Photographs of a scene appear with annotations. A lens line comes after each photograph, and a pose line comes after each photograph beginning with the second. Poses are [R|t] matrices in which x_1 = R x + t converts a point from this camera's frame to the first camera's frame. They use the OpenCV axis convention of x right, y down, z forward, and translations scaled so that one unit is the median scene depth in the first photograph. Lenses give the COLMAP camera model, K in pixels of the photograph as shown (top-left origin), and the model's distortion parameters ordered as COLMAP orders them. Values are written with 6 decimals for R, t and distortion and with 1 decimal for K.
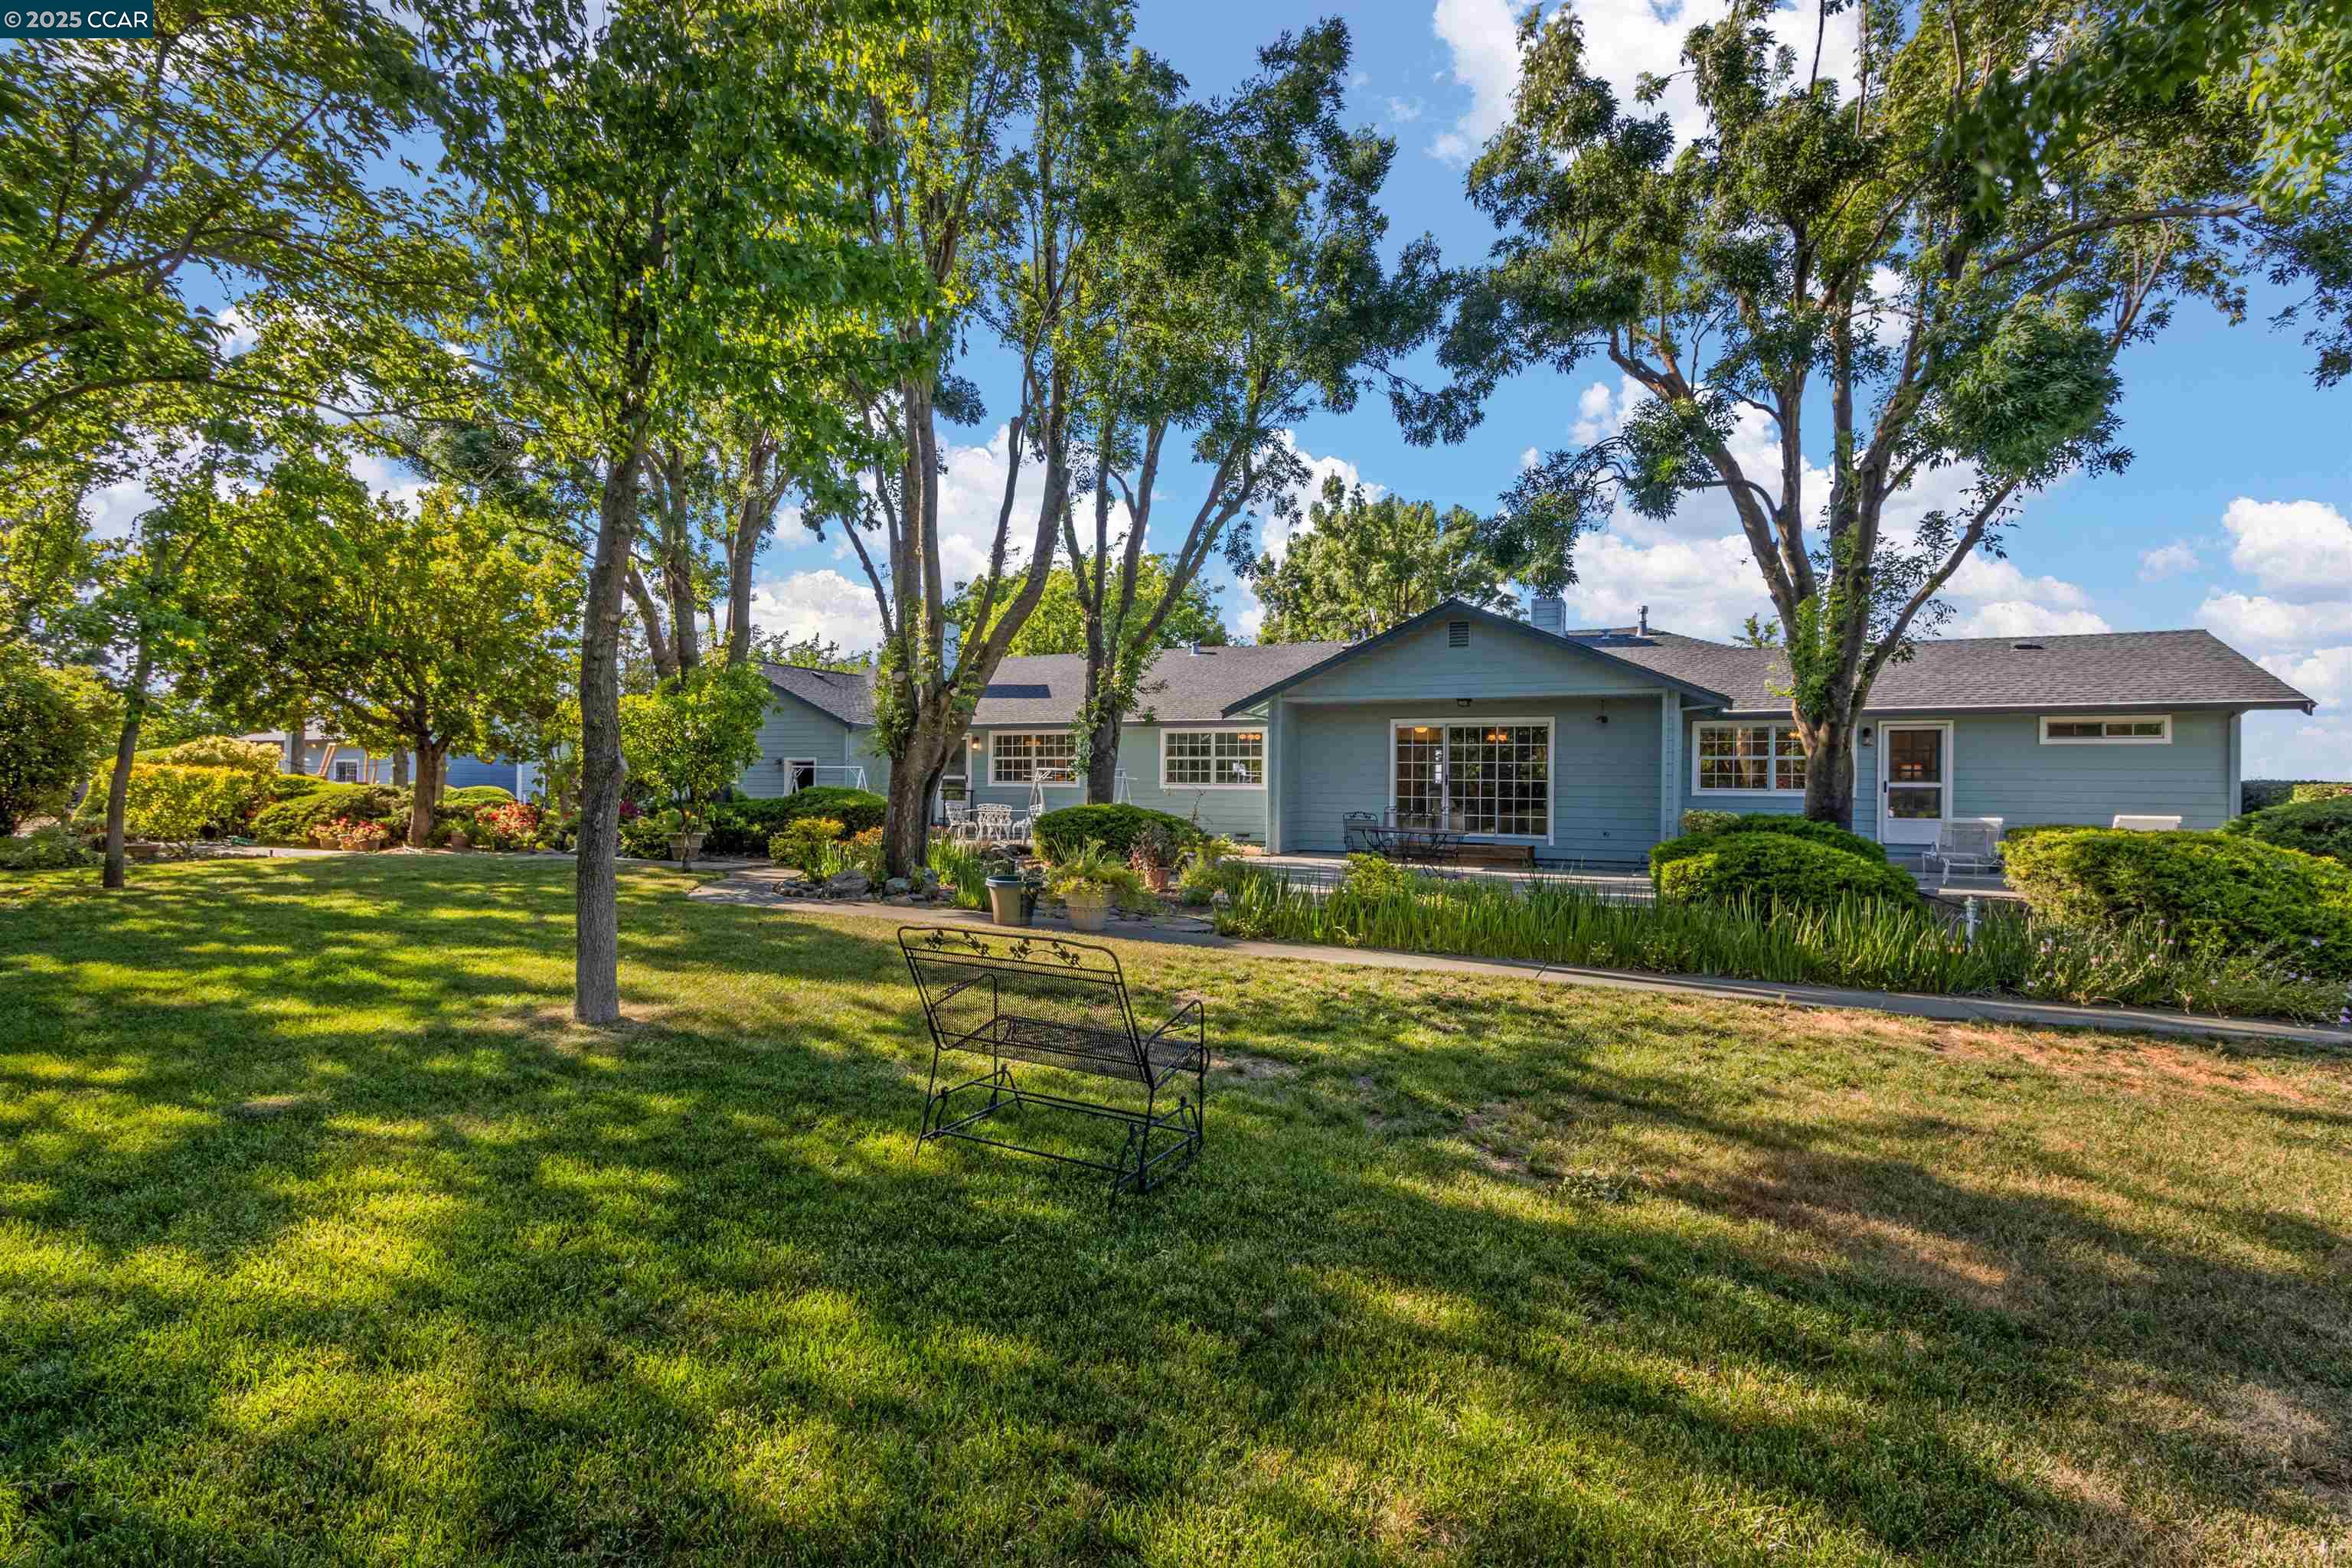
lens RADIAL K [[1088.0, 0, 1175.0], [0, 1088.0, 778.7], [0, 0, 1]] dist [0.002517, -0.000066]
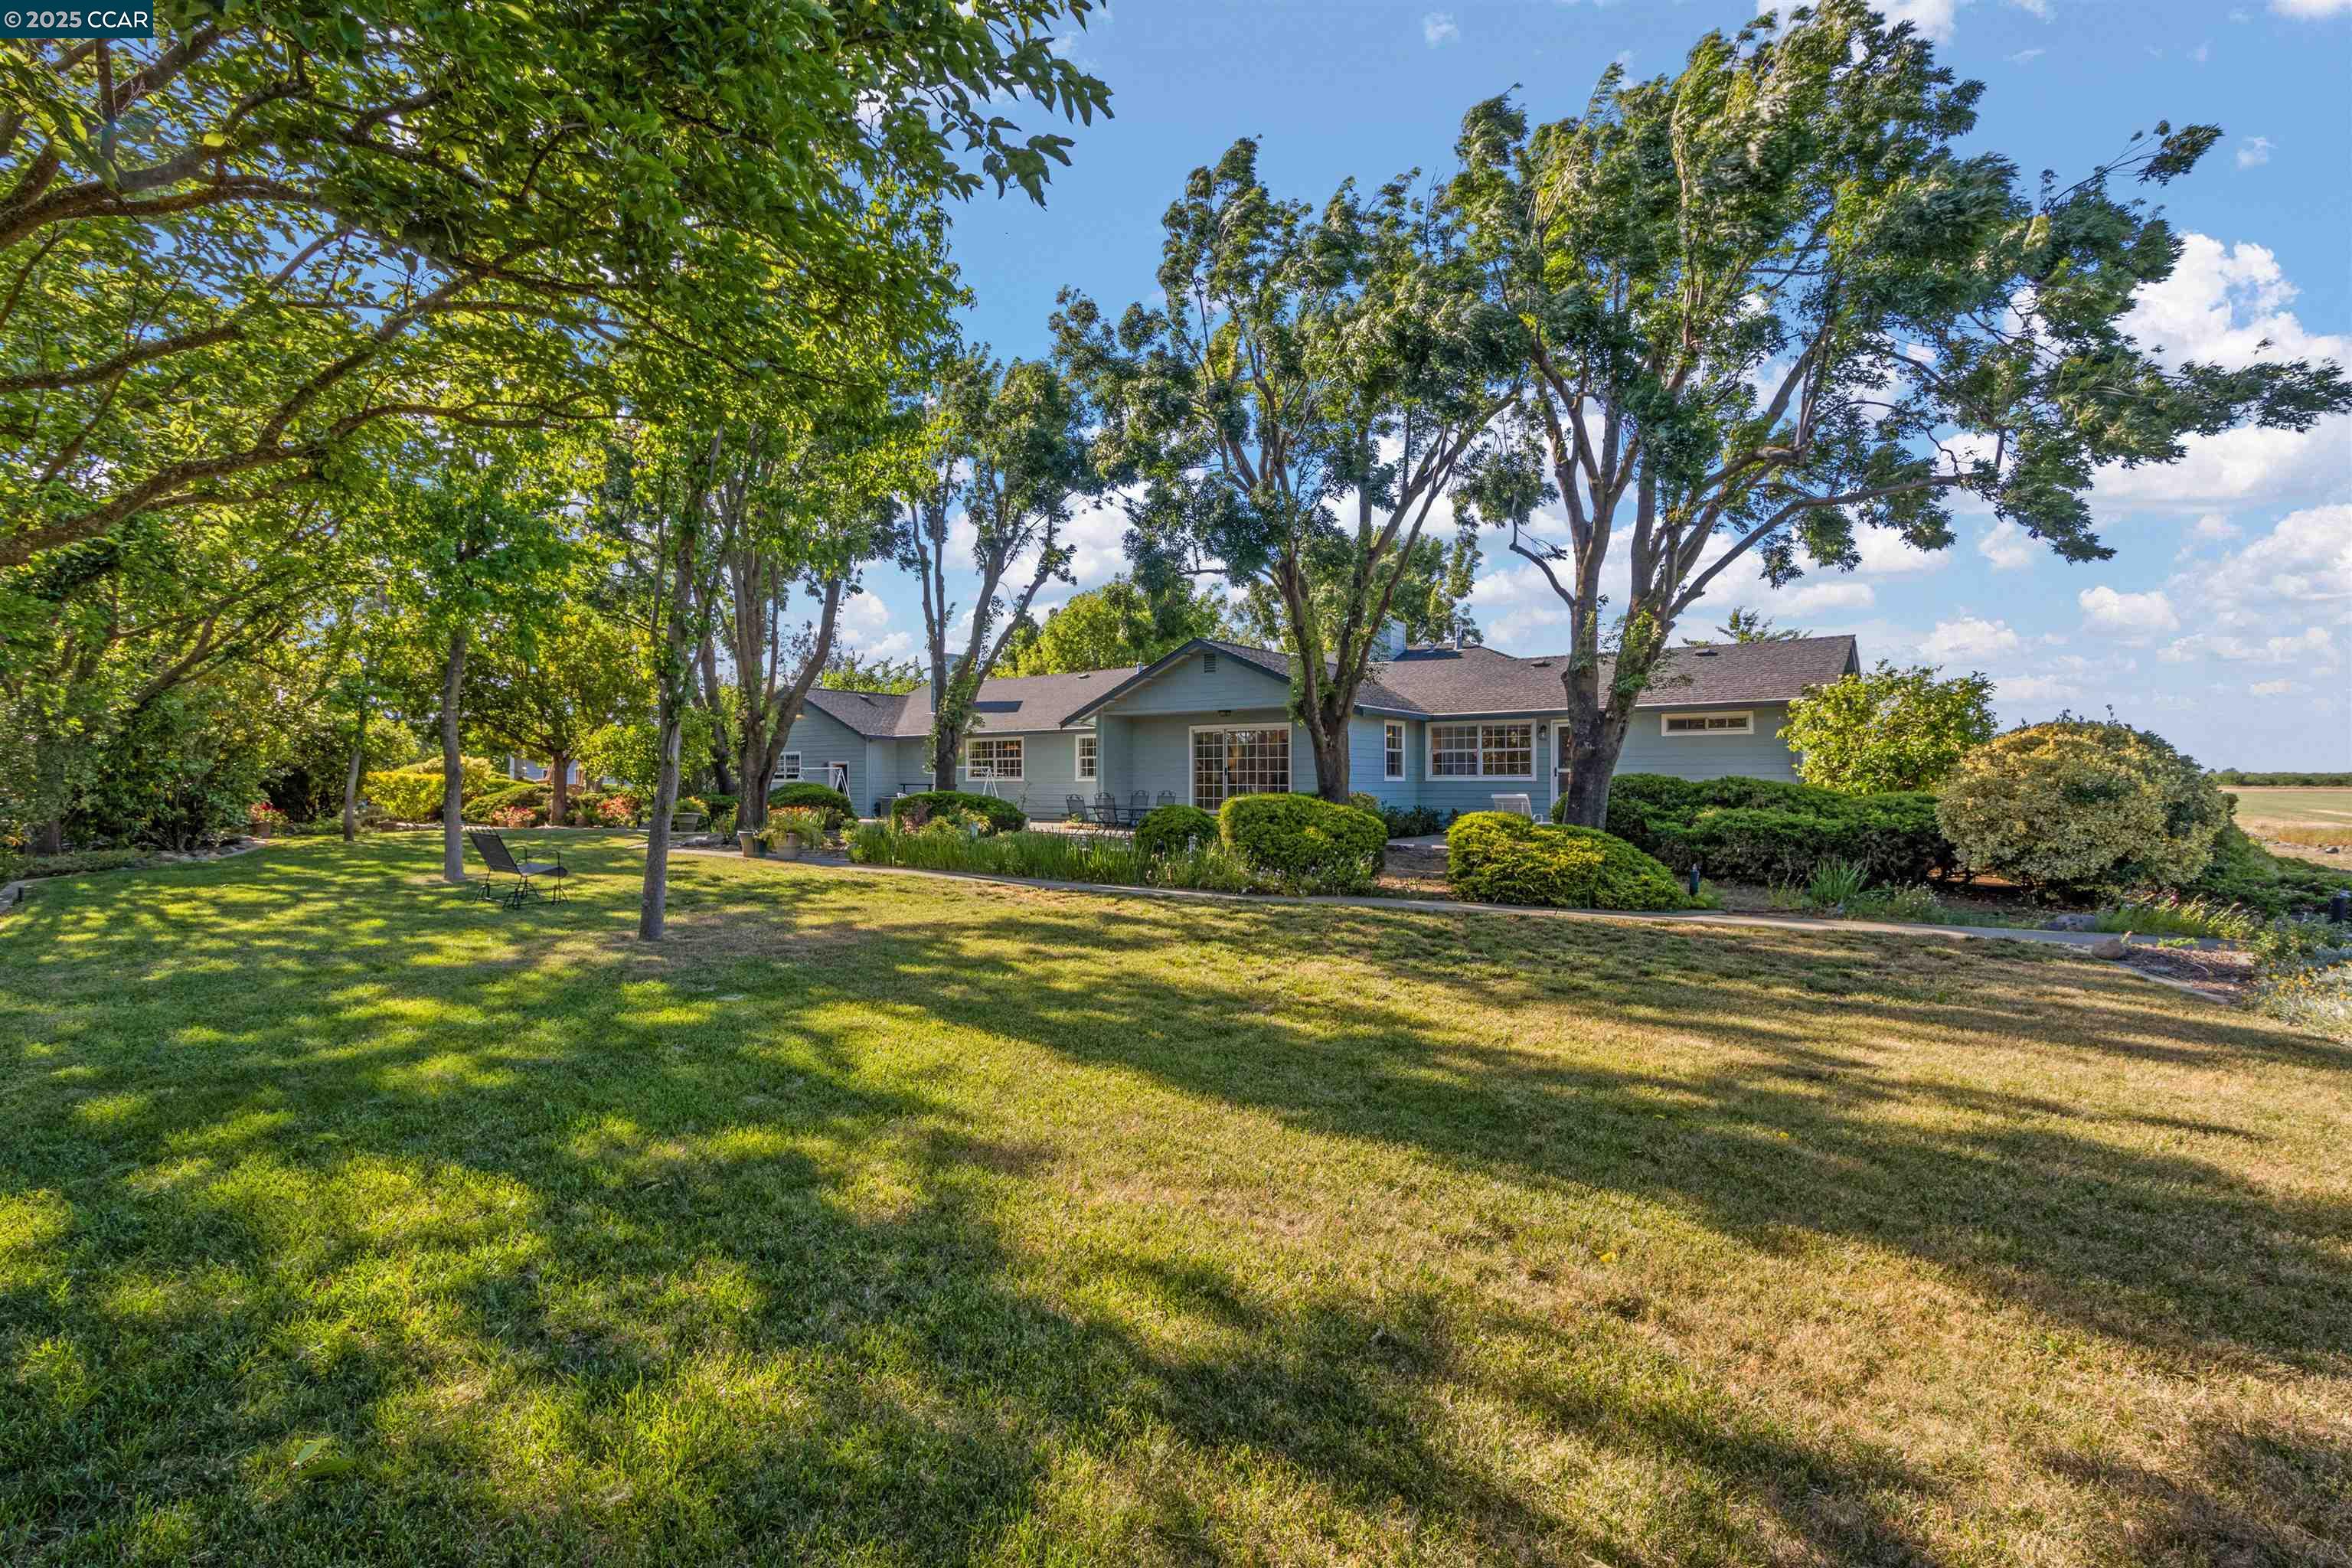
lens RADIAL K [[1088.0, 0, 1171.5], [0, 1088.0, 783.2], [0, 0, 1]] dist [0.002517, -0.000066]
pose [[0.979802, -0.011543, -0.199635, 0.439179], [0.012935, 0.999900, 0.005672, 0.007137], [0.199549, -0.008139, 0.979854, -0.298427]]
